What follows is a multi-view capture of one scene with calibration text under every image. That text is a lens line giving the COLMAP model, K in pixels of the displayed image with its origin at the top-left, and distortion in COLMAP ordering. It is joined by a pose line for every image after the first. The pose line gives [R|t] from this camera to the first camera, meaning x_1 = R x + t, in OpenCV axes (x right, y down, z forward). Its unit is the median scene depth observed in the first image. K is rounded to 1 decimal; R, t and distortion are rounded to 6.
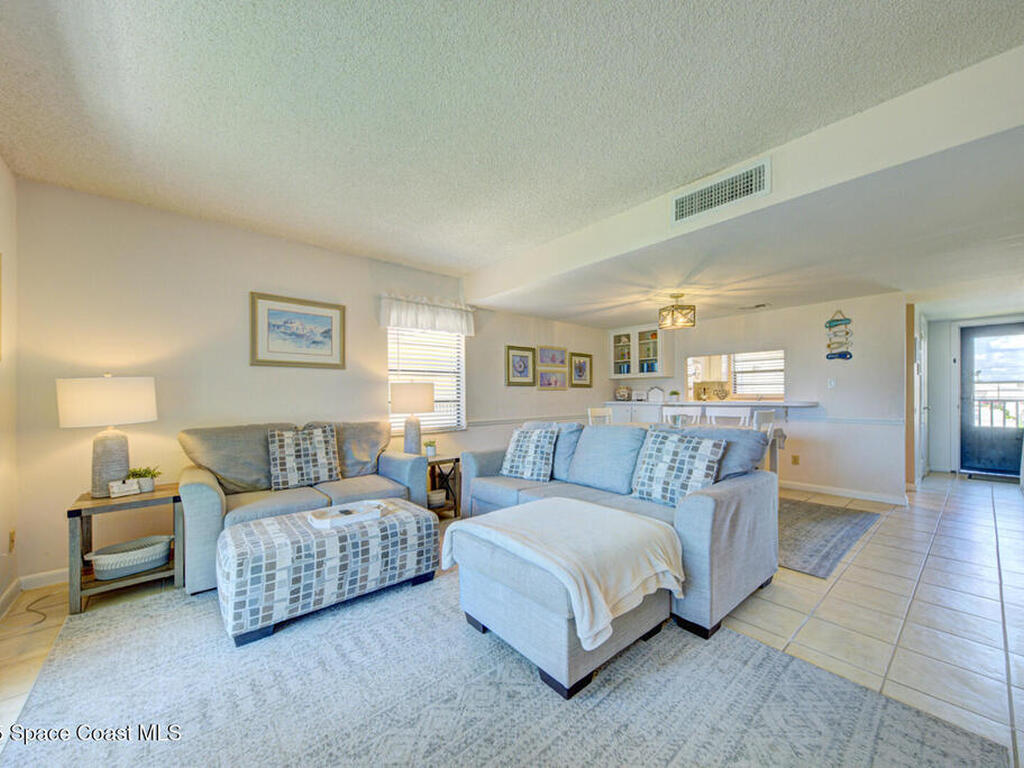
lens RADIAL K [[395.8, 0, 510.6], [0, 395.8, 396.1], [0, 0, 1]] dist [0.030841, -0.007228]
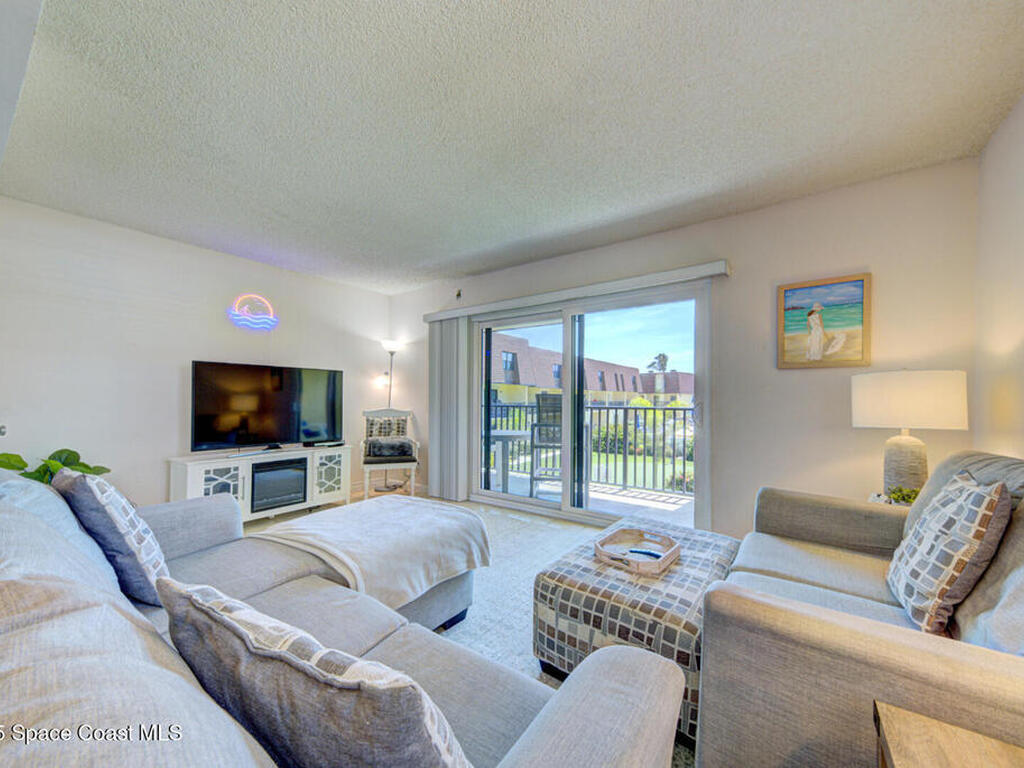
lens RADIAL K [[395.8, 0, 510.6], [0, 395.8, 396.1], [0, 0, 1]] dist [0.030841, -0.007228]
pose [[-0.971813, 0.001198, -0.235752, 0.007178], [0.001241, 0.999999, -0.000035, -0.000631], [0.235752, -0.000326, -0.971813, 0.775348]]
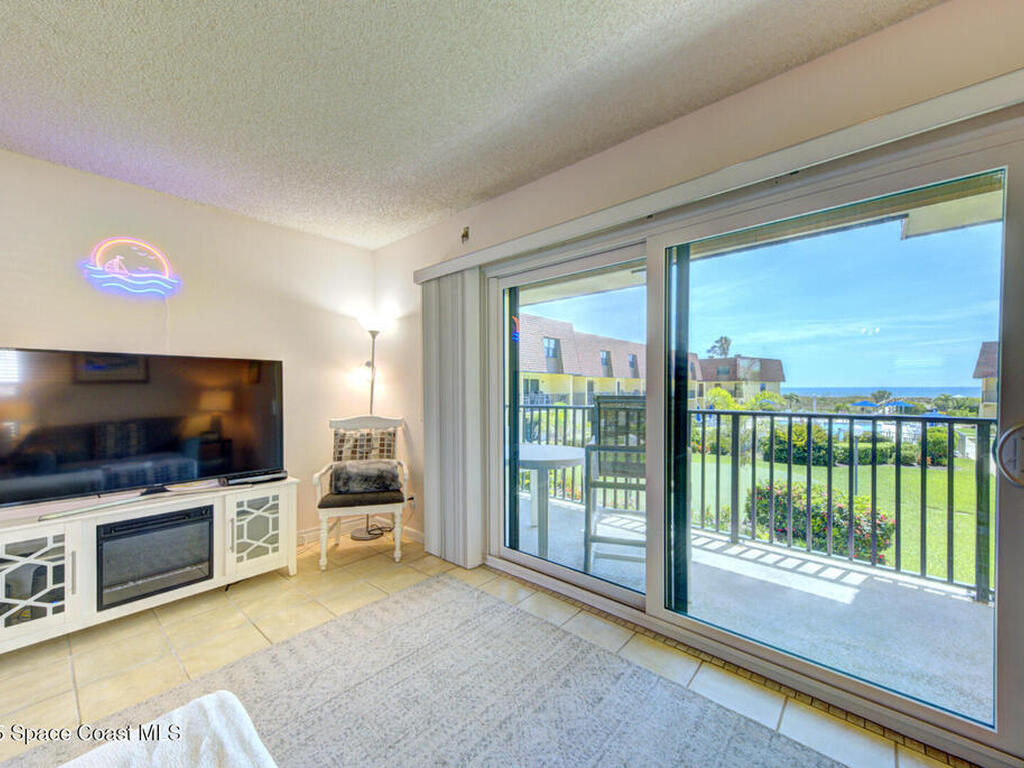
lens RADIAL K [[412.6, 0, 511.5], [0, 412.6, 395.5], [0, 0, 1]] dist [0.024266, -0.000263]
pose [[-0.990700, 0.014294, -0.135314, -0.069699], [0.011245, 0.999666, 0.023266, -0.017237], [0.135602, 0.021528, -0.990530, 0.474990]]
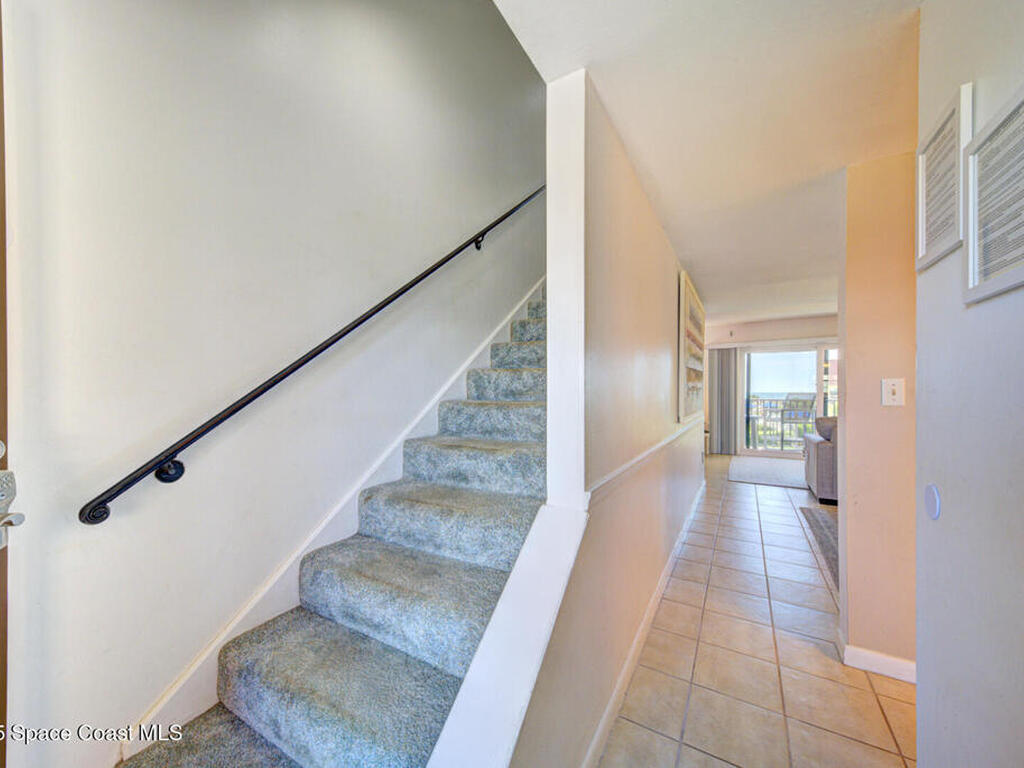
lens RADIAL K [[395.8, 0, 510.6], [0, 395.8, 396.1], [0, 0, 1]] dist [0.030841, -0.007228]
pose [[-0.944975, 0.010463, -0.326975, 1.165091], [0.006816, 0.999901, 0.012297, -0.016692], [0.327071, 0.009391, -0.944953, 1.034923]]
